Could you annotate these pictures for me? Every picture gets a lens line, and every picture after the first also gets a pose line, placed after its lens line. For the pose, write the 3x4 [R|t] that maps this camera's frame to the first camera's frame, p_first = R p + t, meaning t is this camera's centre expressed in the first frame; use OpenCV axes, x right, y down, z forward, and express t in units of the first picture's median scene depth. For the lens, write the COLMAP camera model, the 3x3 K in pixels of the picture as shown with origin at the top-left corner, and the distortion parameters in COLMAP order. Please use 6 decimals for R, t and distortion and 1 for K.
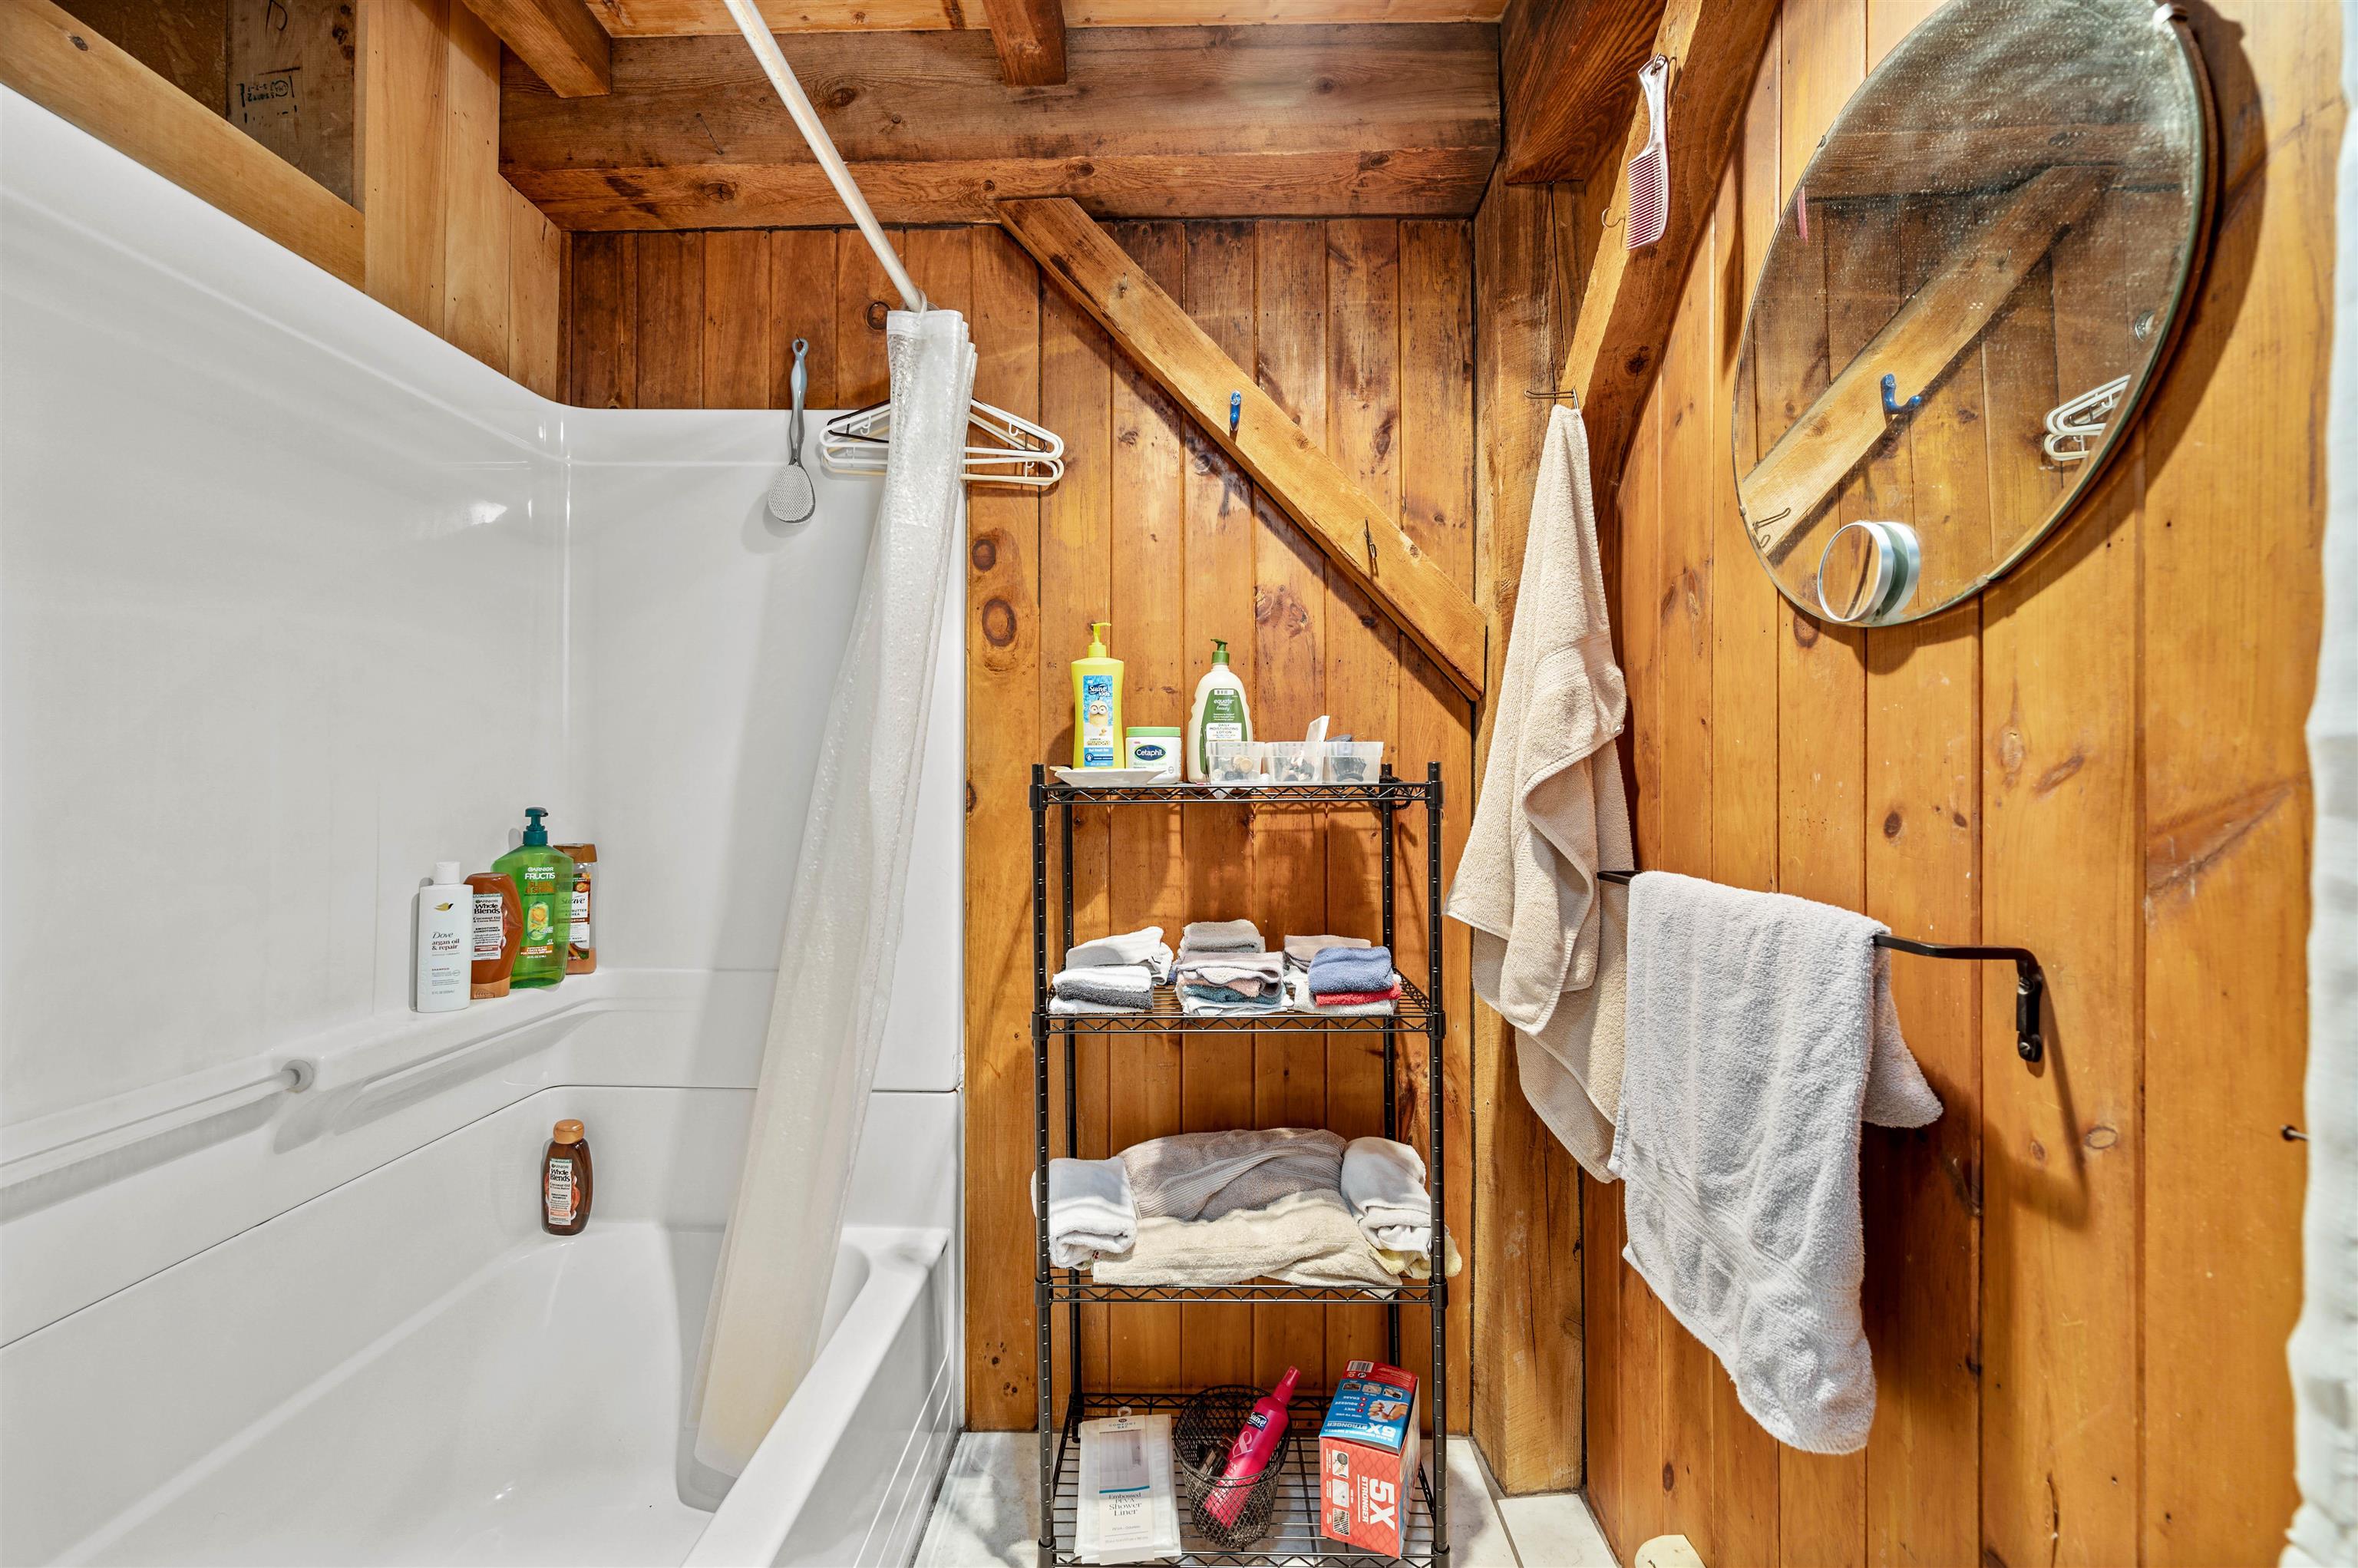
lens RADIAL K [[941.9, 0, 1179.0], [0, 941.9, 784.0], [0, 0, 1]] dist [-0.001072, -0.000226]
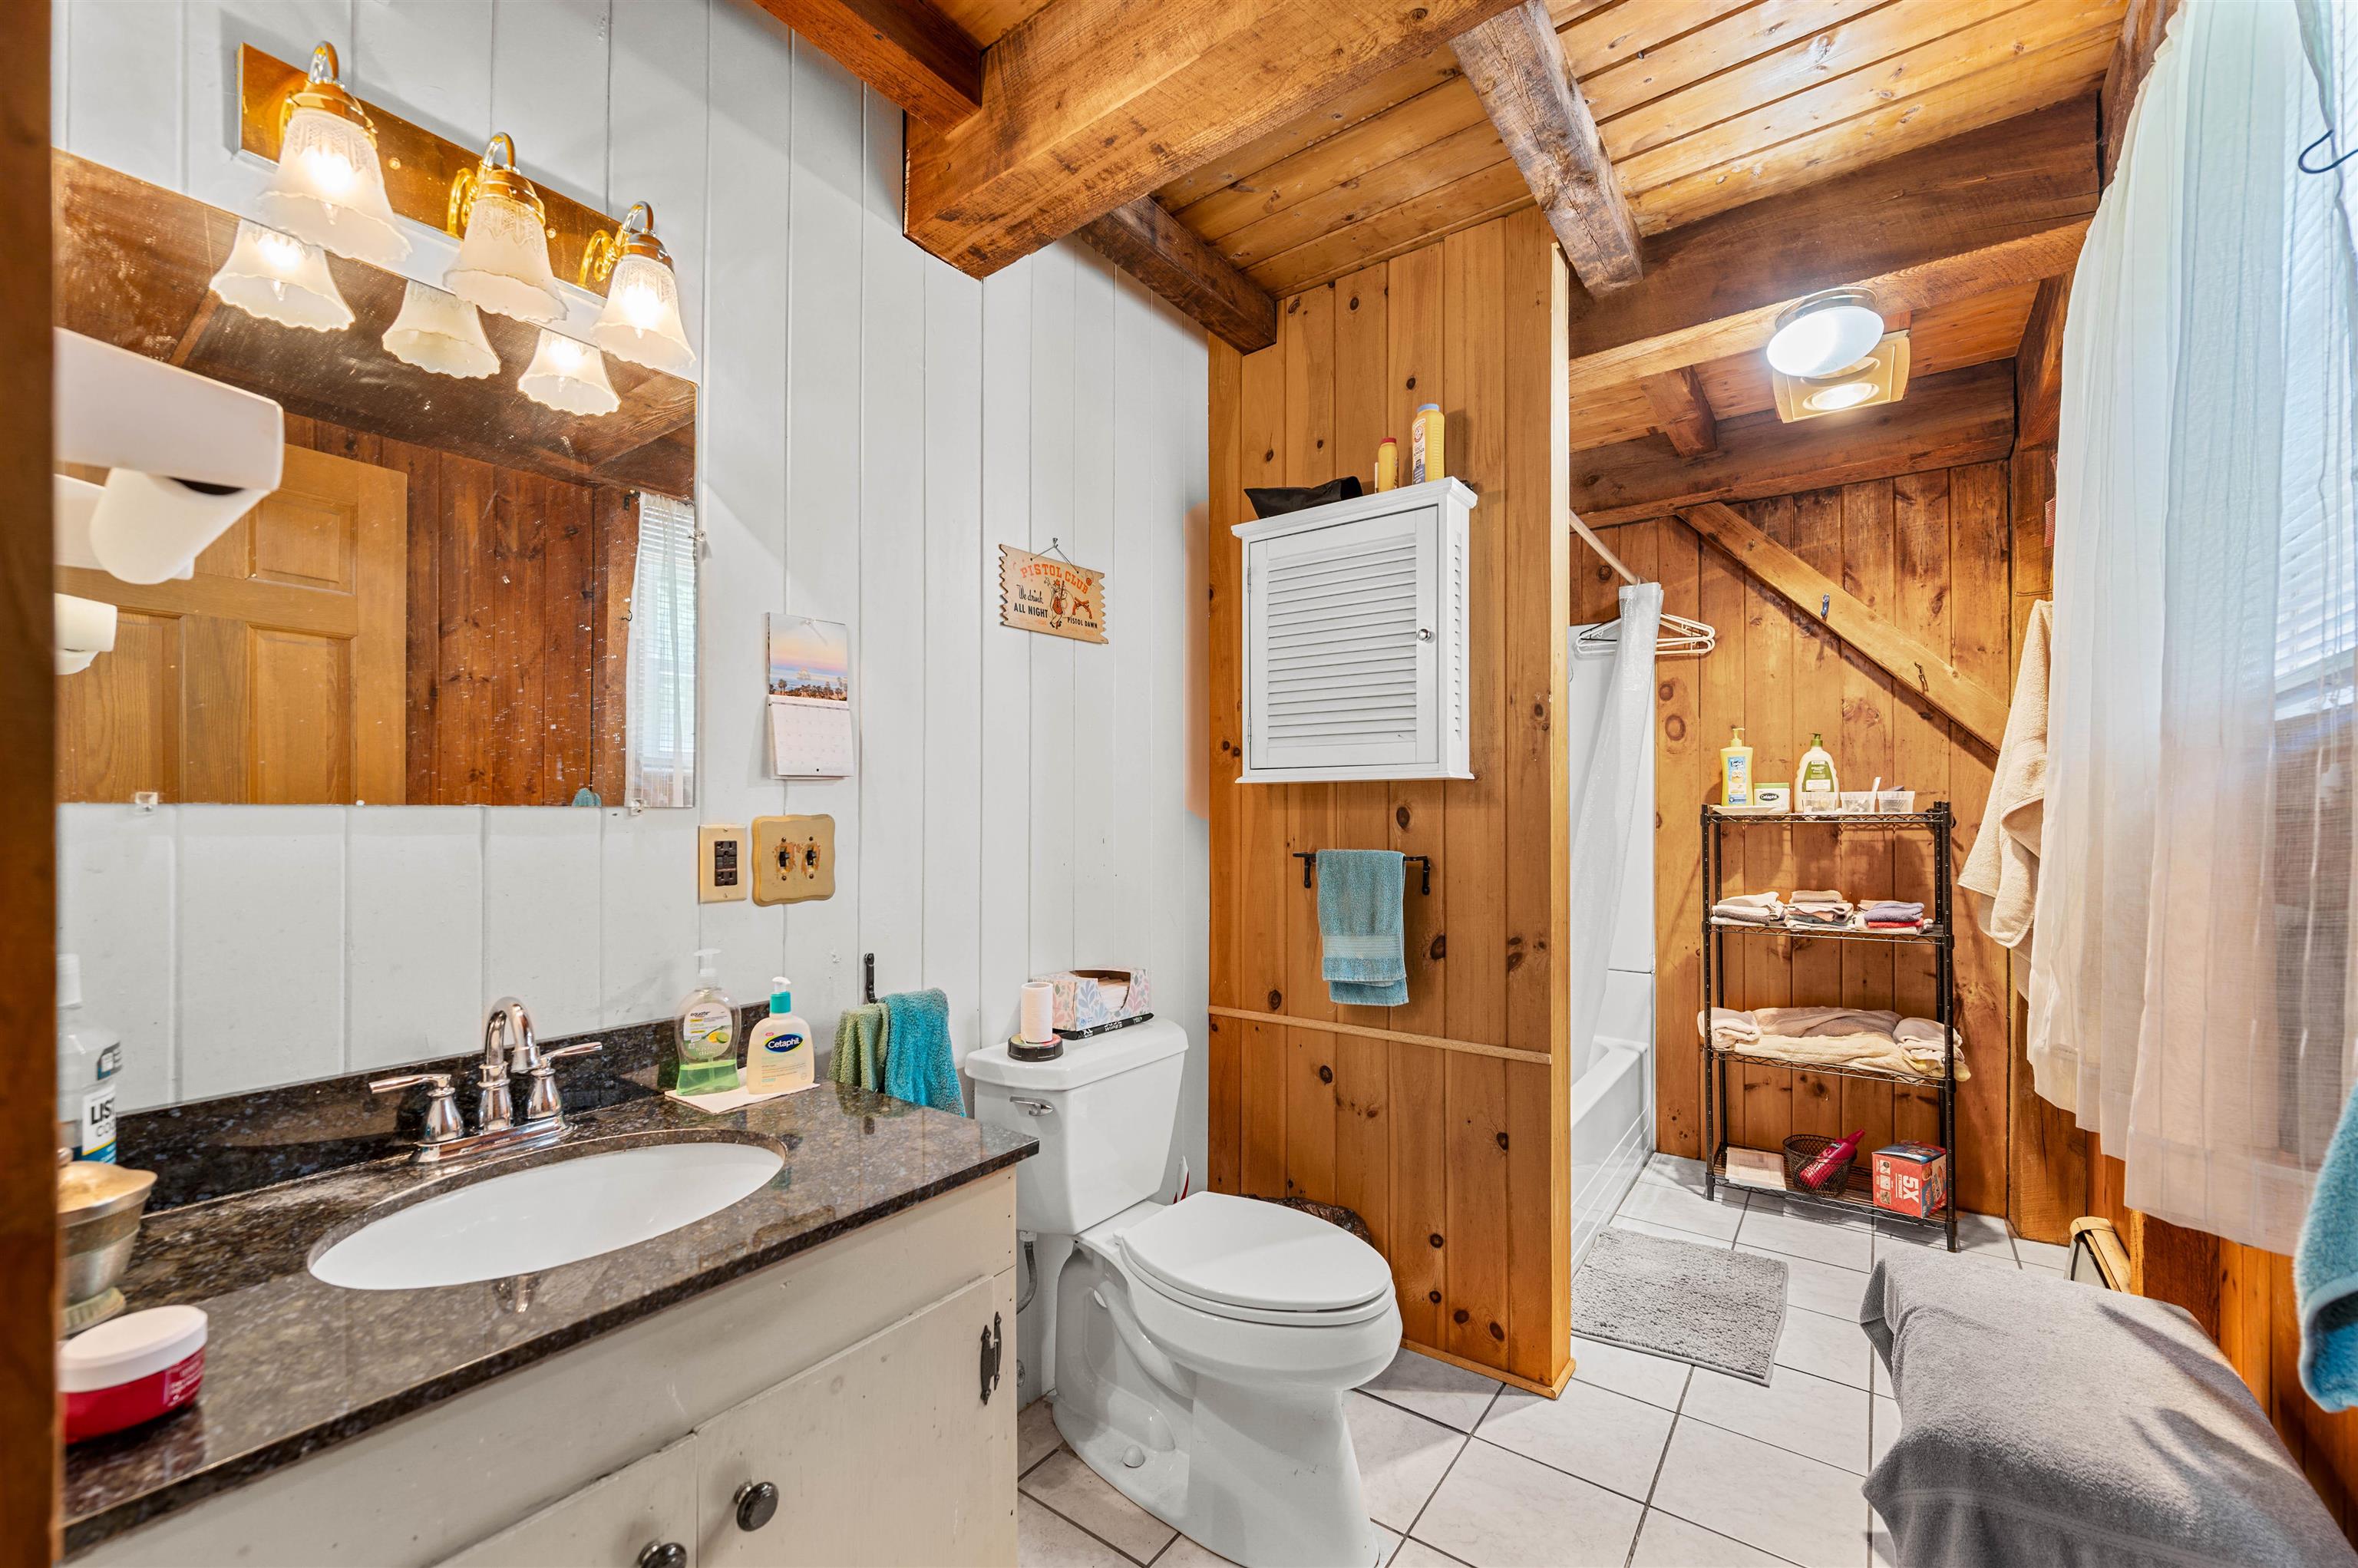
lens RADIAL K [[934.9, 0, 1172.4], [0, 934.9, 812.3], [0, 0, 1]] dist [-0.001482, -0.000330]
pose [[0.813223, -0.001989, -0.581949, 0.079447], [0.001955, 0.999998, -0.000685, -0.003527], [0.581949, -0.000581, 0.813225, -1.120961]]
